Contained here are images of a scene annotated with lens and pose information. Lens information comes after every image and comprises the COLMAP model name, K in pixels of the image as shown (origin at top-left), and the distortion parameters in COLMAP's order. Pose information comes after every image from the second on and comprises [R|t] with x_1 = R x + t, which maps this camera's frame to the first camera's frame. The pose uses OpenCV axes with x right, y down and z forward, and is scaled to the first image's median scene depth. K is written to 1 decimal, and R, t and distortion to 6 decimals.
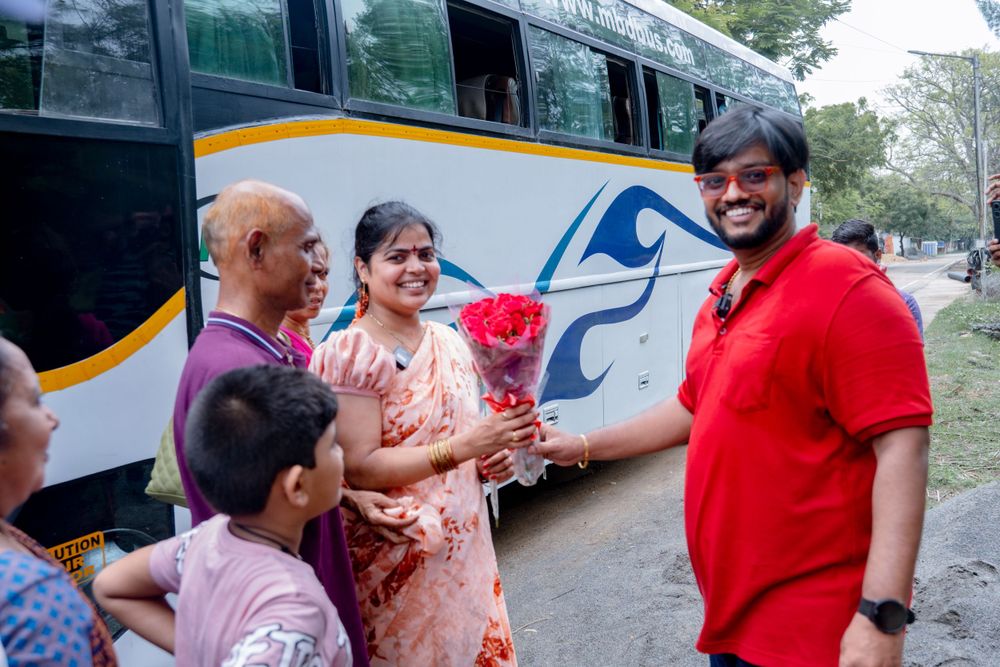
lens RADIAL K [[980.2, 0, 500.0], [0, 980.2, 333.5], [0, 0, 1]] dist [-0.028870, -0.013517]
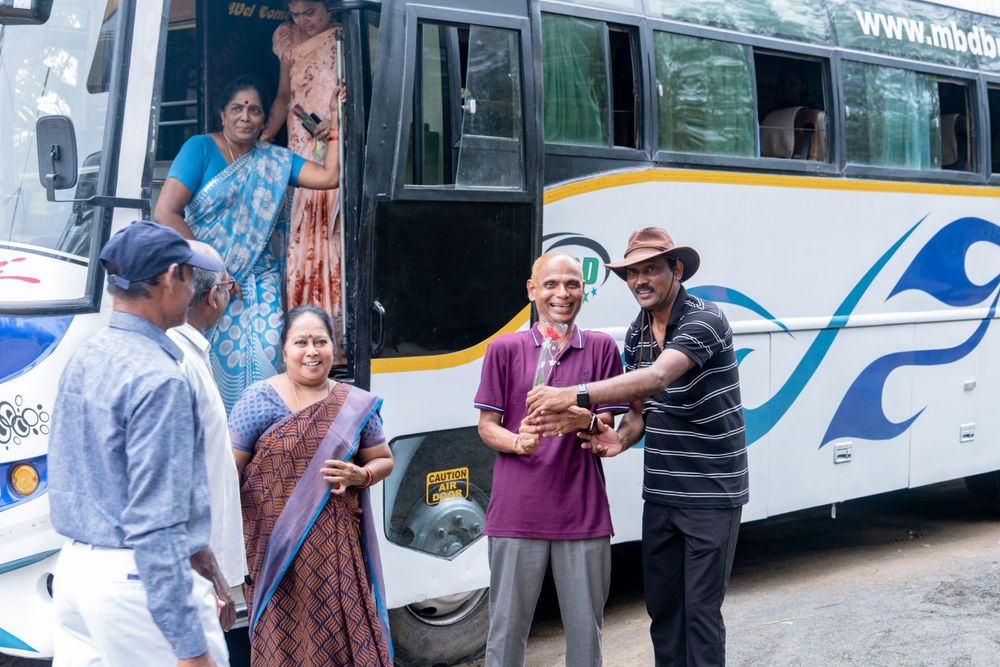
lens RADIAL K [[1597.0, 0, 500.0], [0, 1597.0, 333.5], [0, 0, 1]] dist [0.004910, 0.002164]
pose [[0.968546, 0.057415, -0.242120, 0.105116], [-0.066183, 0.997408, -0.028233, 0.034616], [0.239871, 0.043369, 0.969836, -0.675417]]
